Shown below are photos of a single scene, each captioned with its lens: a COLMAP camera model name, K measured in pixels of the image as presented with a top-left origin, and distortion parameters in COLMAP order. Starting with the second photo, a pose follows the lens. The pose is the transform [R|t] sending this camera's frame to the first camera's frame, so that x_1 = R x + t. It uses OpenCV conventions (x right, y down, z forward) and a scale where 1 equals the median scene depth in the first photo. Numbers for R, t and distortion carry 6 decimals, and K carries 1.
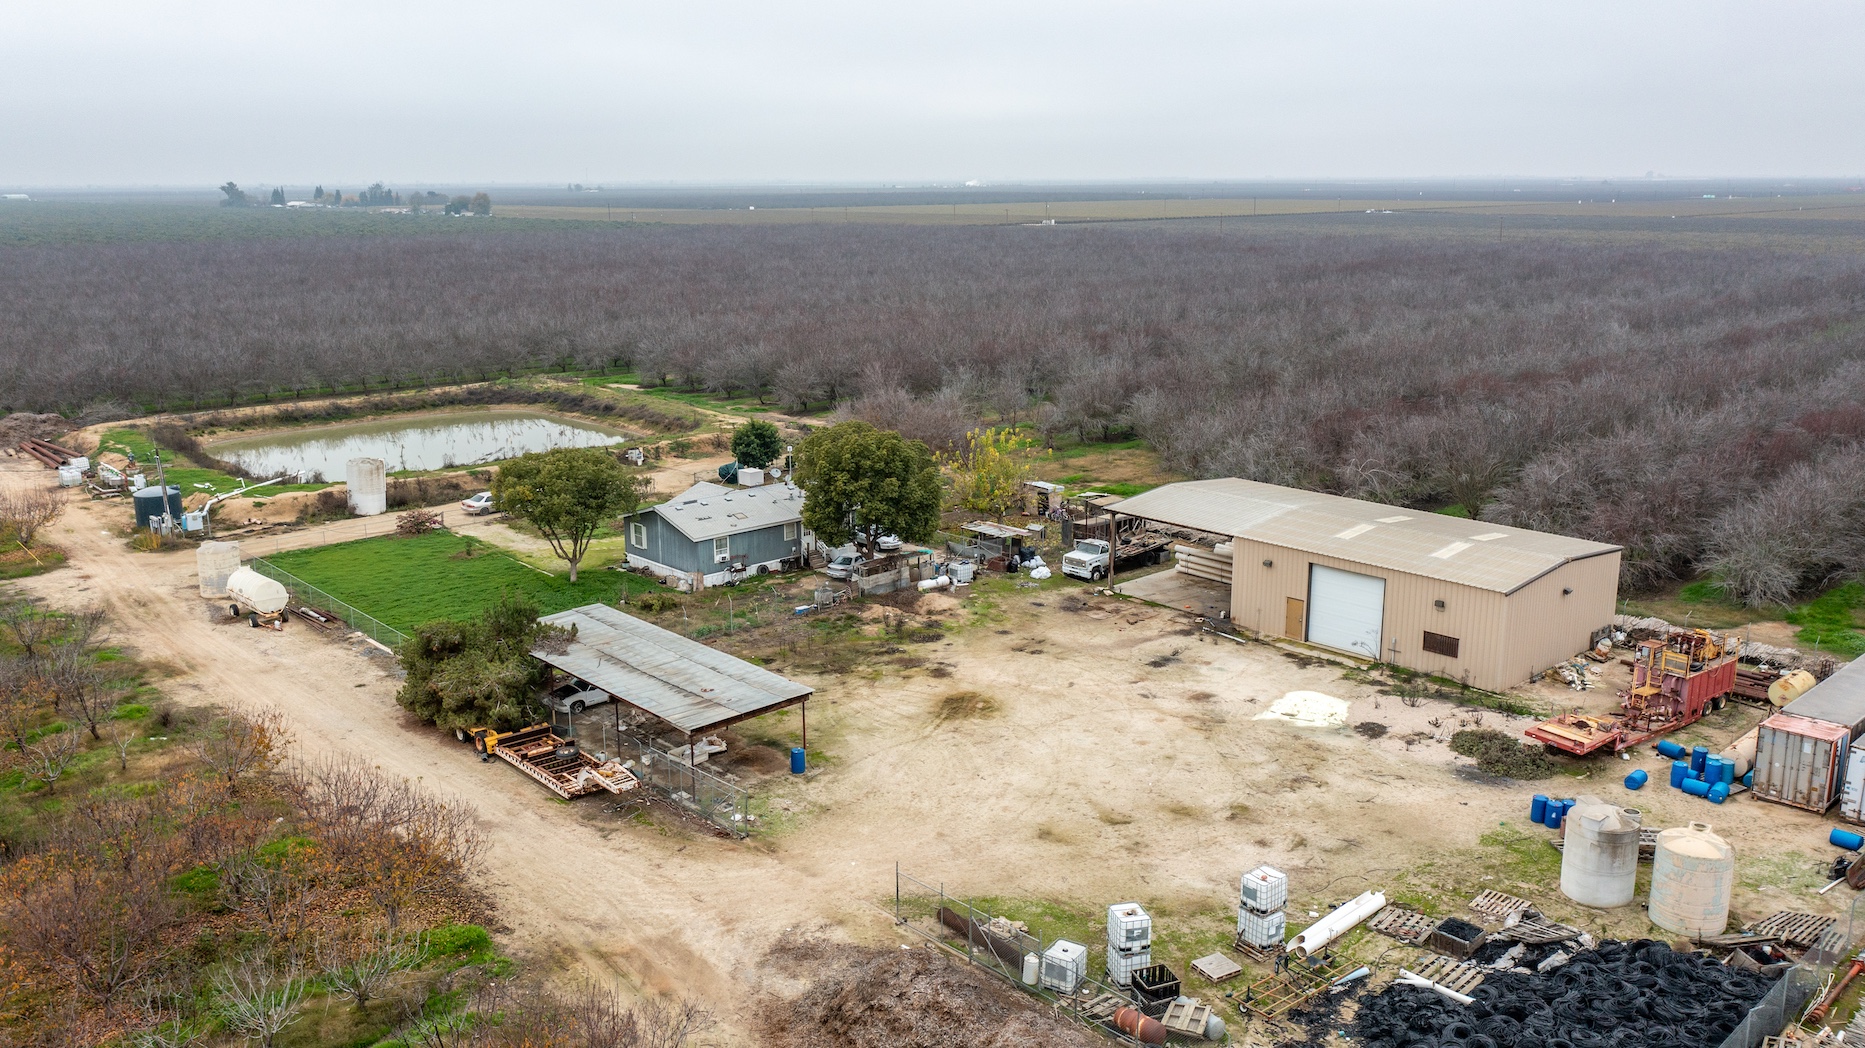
lens RADIAL K [[1484.8, 0, 932.5], [0, 1484.8, 524.0], [0, 0, 1]] dist [-0.001888, -0.002130]
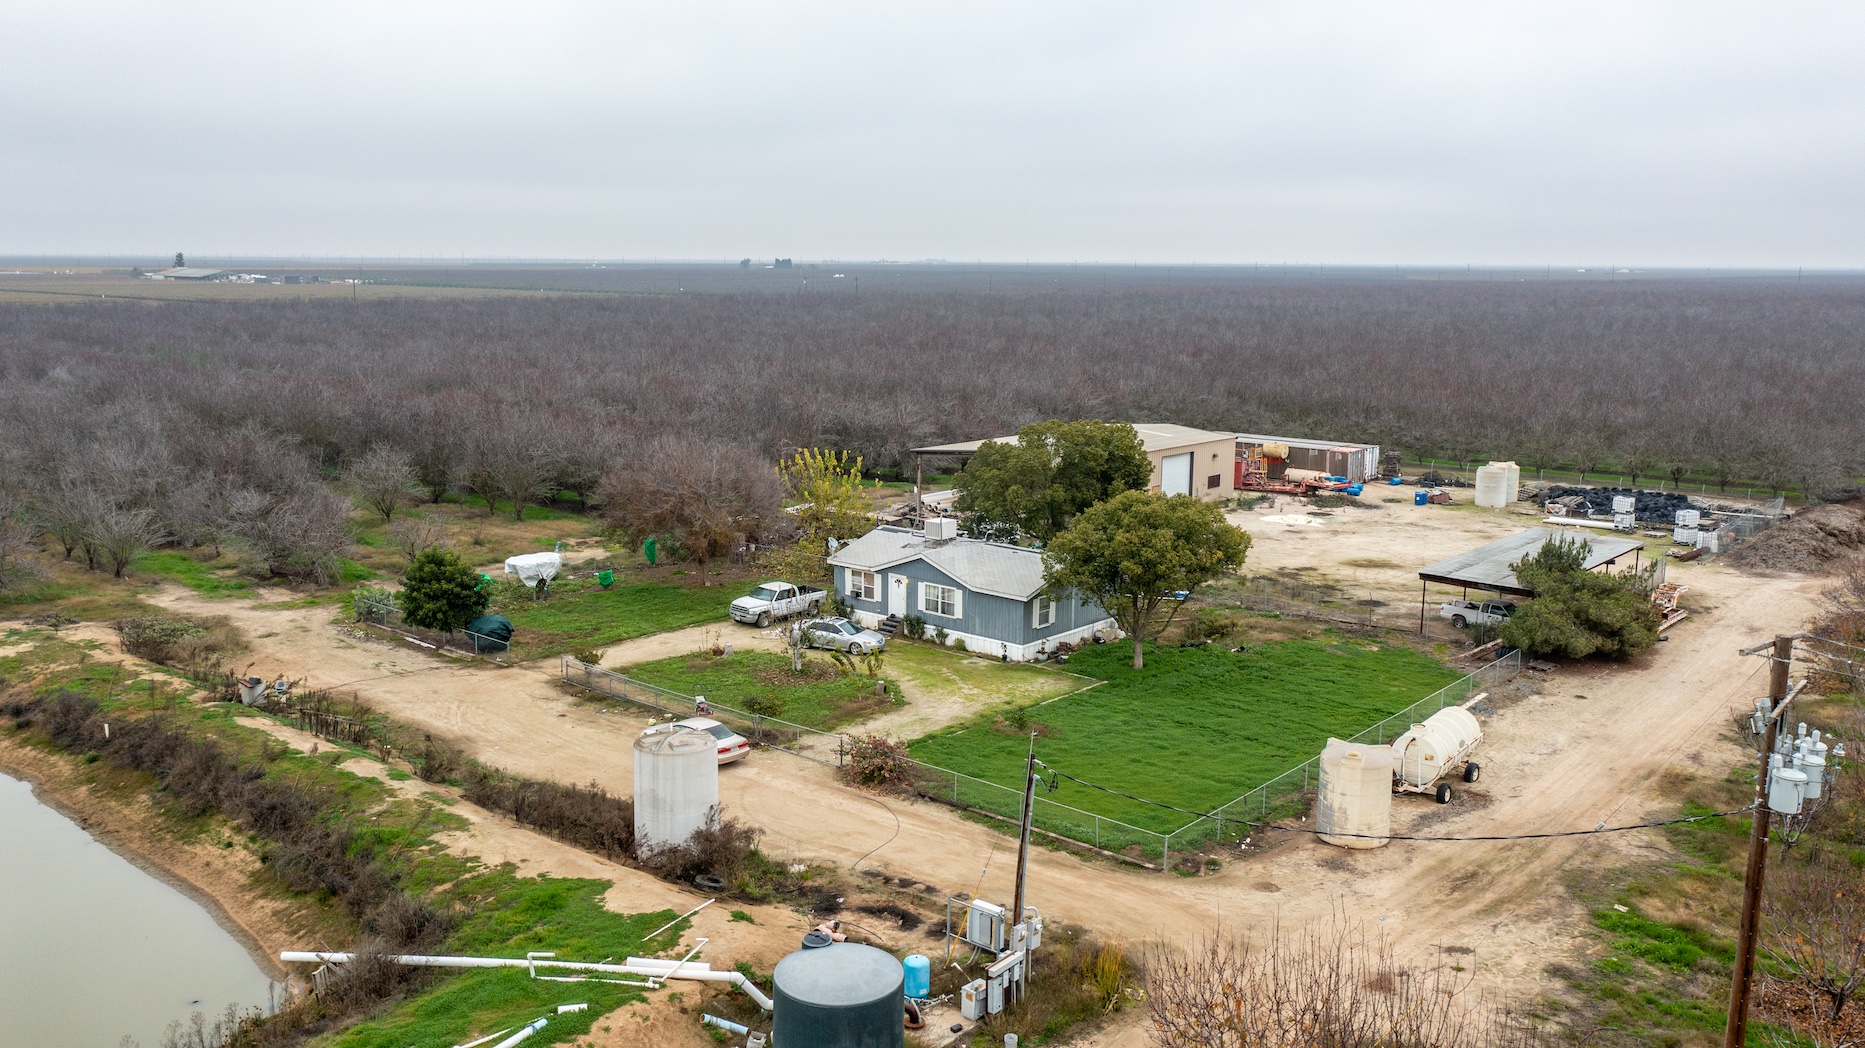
lens RADIAL K [[1484.8, 0, 932.5], [0, 1484.8, 524.0], [0, 0, 1]] dist [-0.001888, -0.002130]
pose [[-0.122126, -0.169790, 0.977884, -1.176610], [0.220304, 0.956043, 0.193512, -0.247960], [-0.967756, 0.239065, -0.079353, 1.398034]]
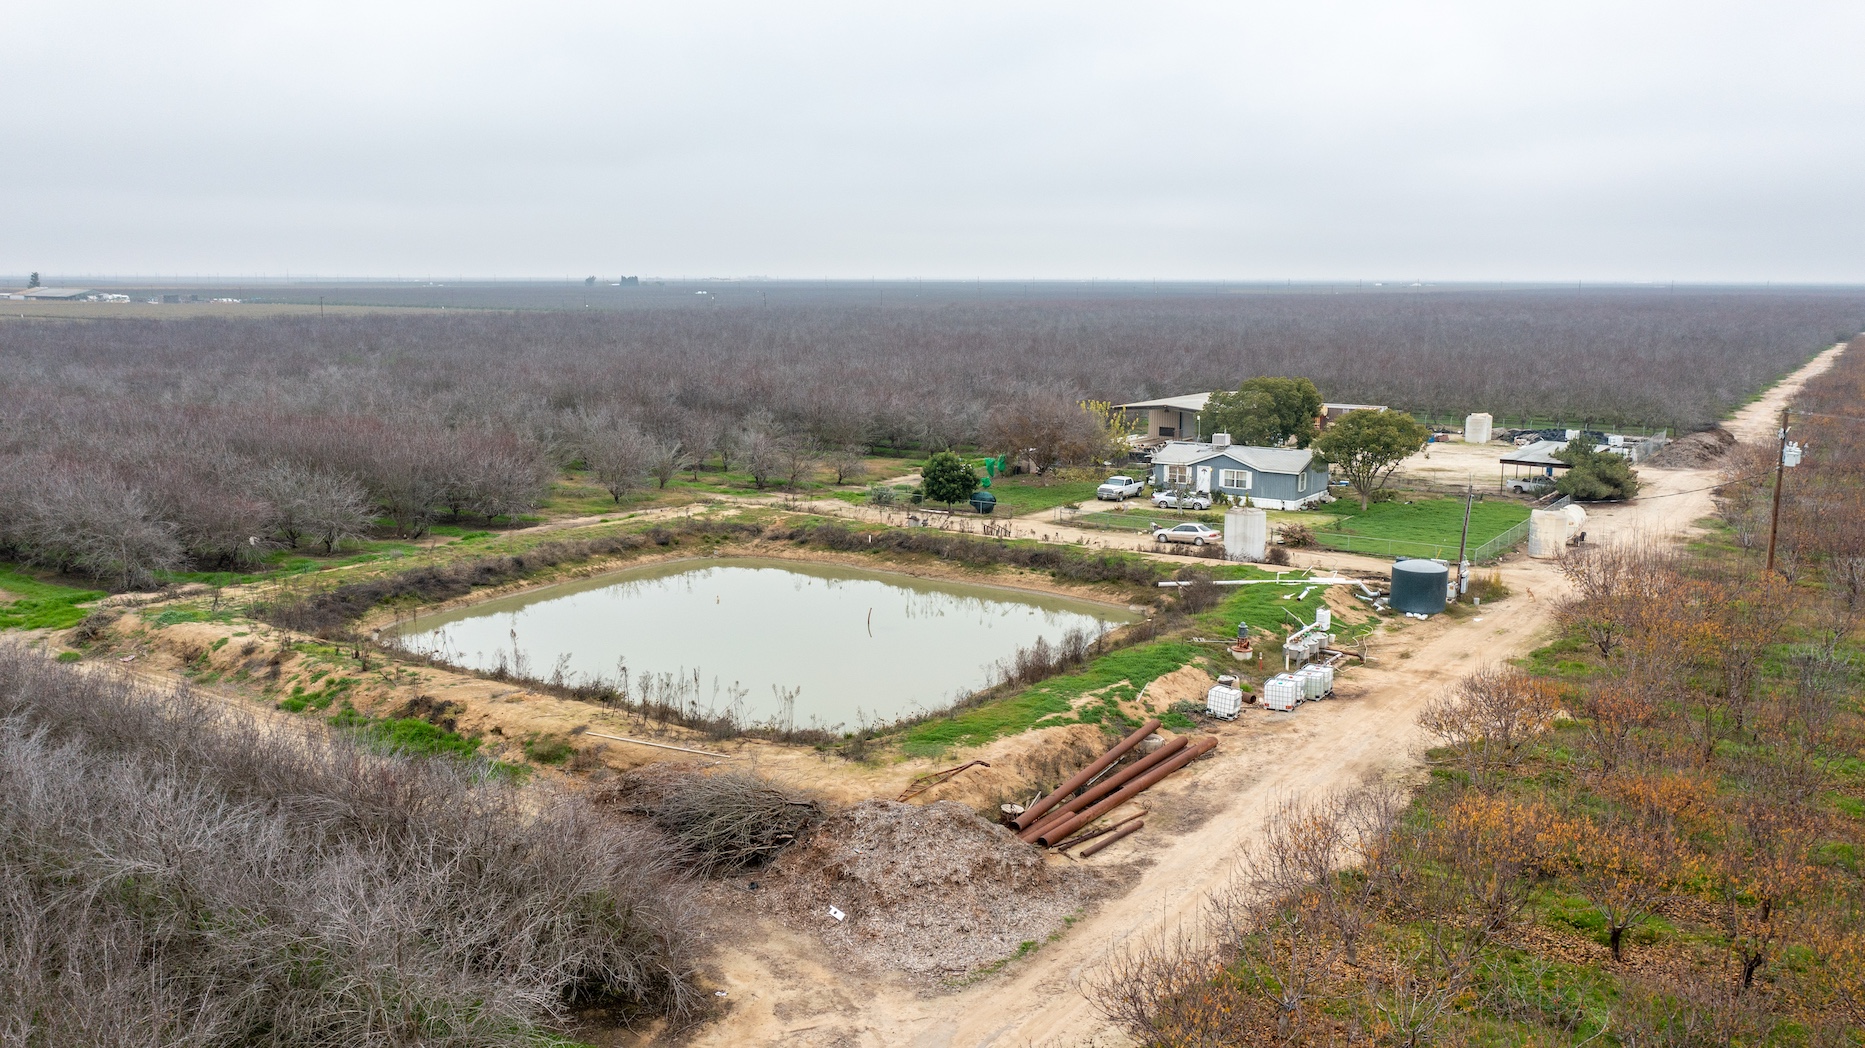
lens RADIAL K [[1513.6, 0, 932.5], [0, 1513.6, 524.0], [0, 0, 1]] dist [0.003061, -0.006983]
pose [[-0.253035, -0.151370, 0.955542, -1.802210], [0.219089, 0.953059, 0.208993, -0.397785], [-0.942324, 0.262231, -0.207994, 2.059024]]
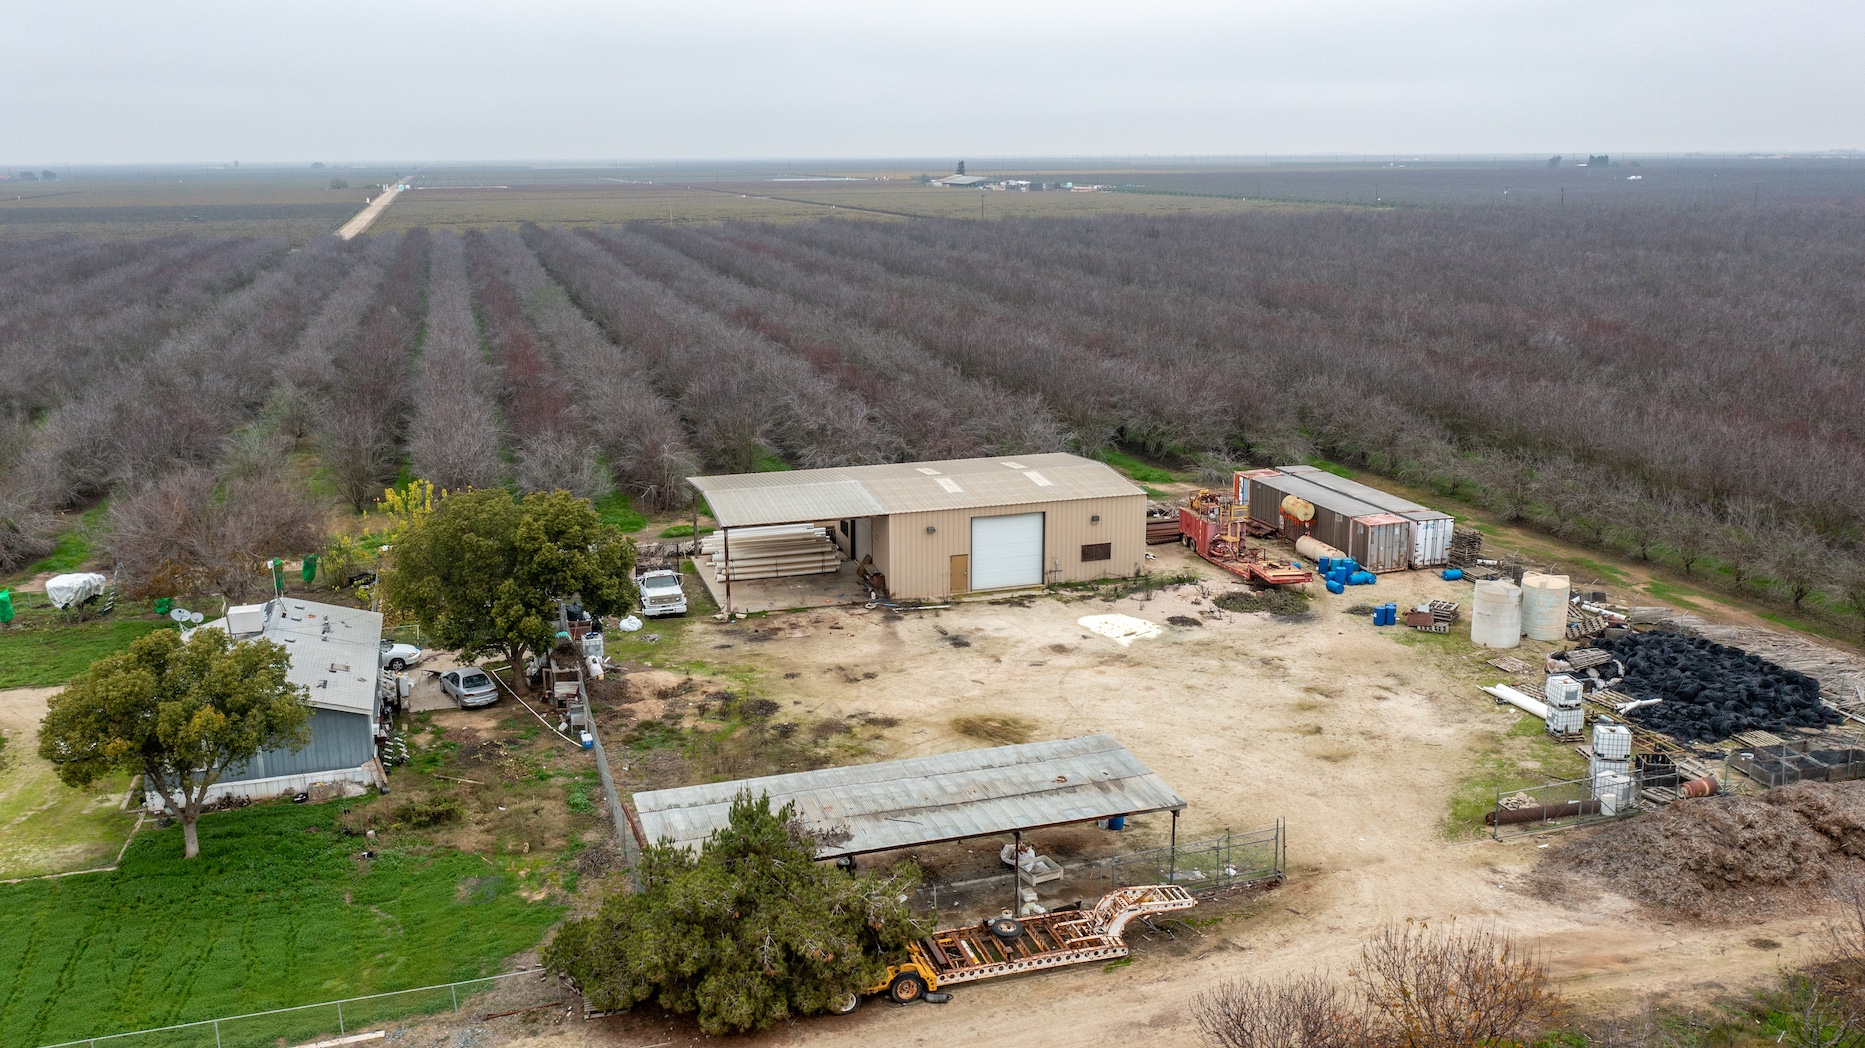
lens RADIAL K [[1484.8, 0, 932.5], [0, 1484.8, 524.0], [0, 0, 1]] dist [-0.001888, -0.002130]
pose [[0.423795, -0.217993, 0.879134, -0.729529], [0.212179, 0.967492, 0.137619, -0.127885], [-0.880555, 0.128211, 0.456272, 0.556576]]
